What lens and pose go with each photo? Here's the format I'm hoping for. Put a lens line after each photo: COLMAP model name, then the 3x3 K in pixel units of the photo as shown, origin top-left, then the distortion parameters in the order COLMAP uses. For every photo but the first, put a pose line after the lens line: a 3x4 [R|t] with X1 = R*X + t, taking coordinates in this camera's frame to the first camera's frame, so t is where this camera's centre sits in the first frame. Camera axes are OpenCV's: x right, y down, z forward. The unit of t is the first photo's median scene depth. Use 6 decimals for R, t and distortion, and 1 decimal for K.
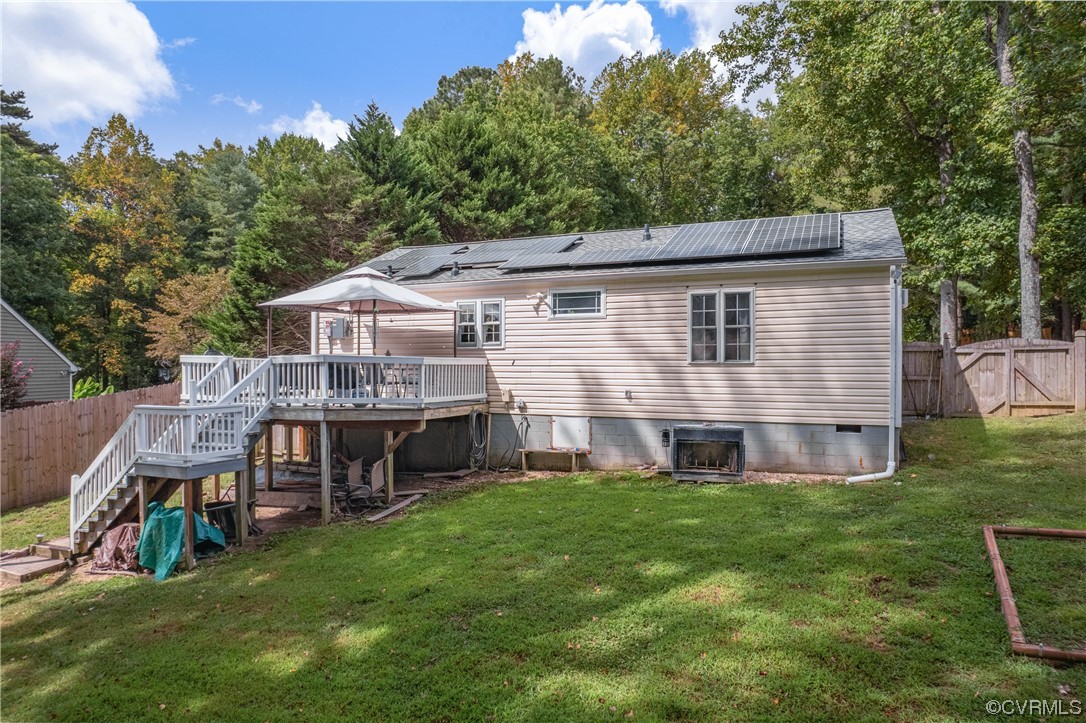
lens RADIAL K [[703.1, 0, 543.0], [0, 703.1, 361.5], [0, 0, 1]] dist [-0.074807, 0.057655]
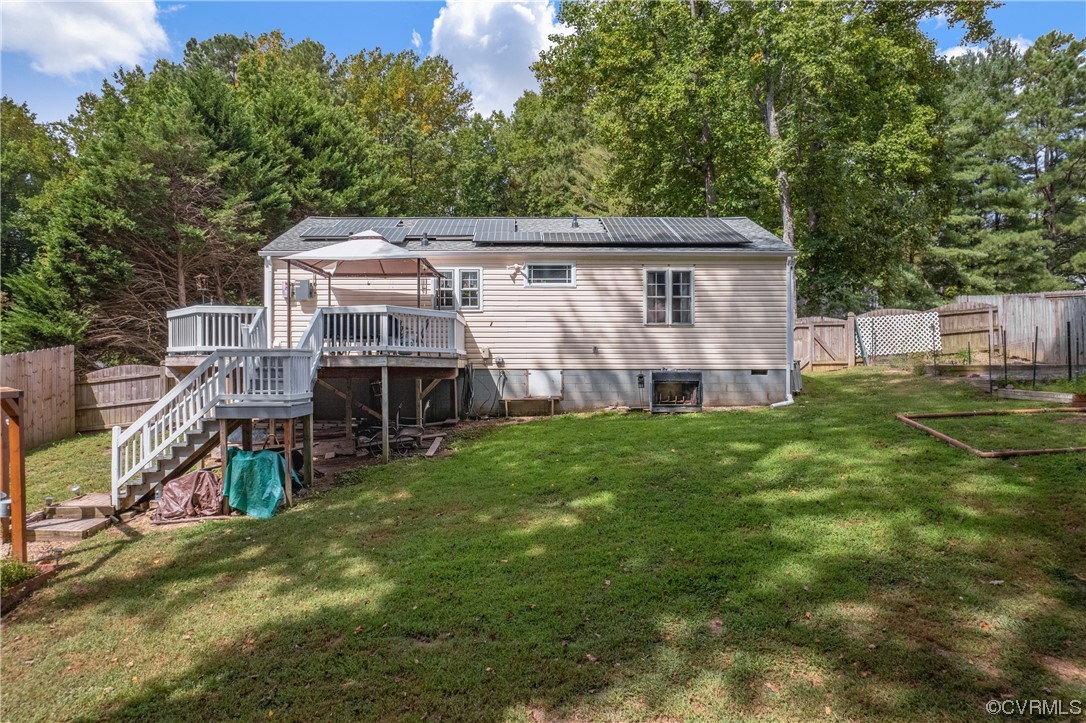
lens RADIAL K [[703.1, 0, 543.0], [0, 703.1, 361.5], [0, 0, 1]] dist [-0.074807, 0.057655]
pose [[0.908509, 0.001497, 0.417863, -0.449874], [-0.001630, 0.999999, -0.000039, 0.063398], [-0.417863, -0.000645, 0.908510, -0.075215]]
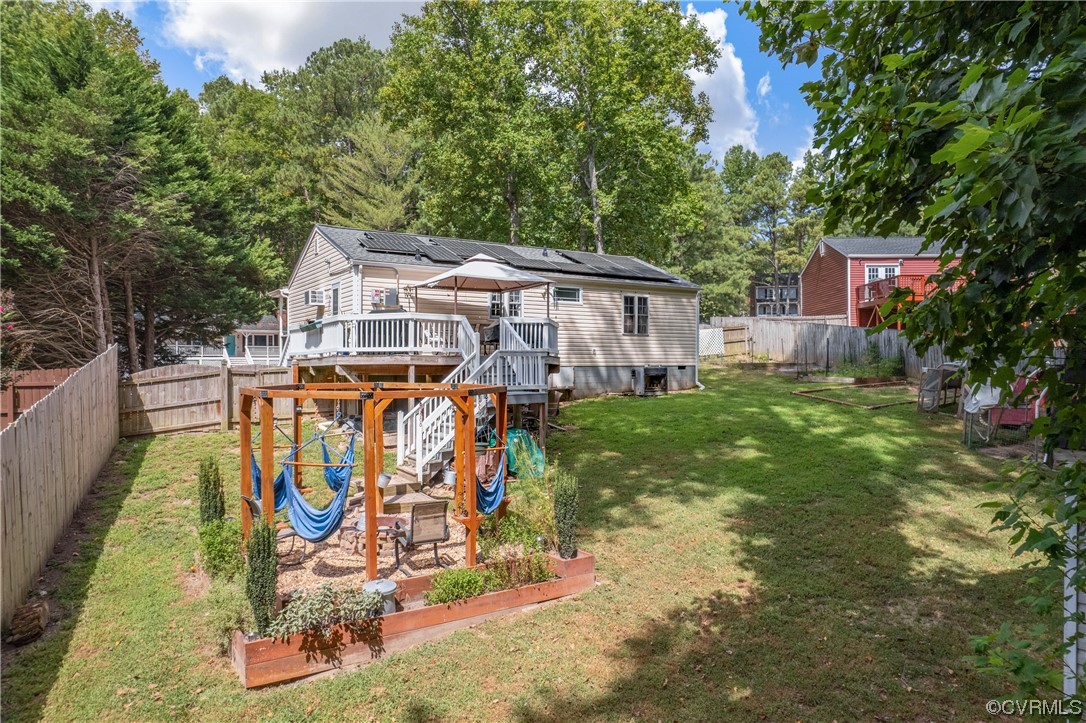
lens RADIAL K [[703.1, 0, 543.0], [0, 703.1, 361.5], [0, 0, 1]] dist [-0.074807, 0.057655]
pose [[0.531754, 0.001570, 0.846897, -1.284029], [0.000317, 0.999998, -0.002052, 0.068574], [-0.846899, 0.001360, 0.531753, 0.201804]]
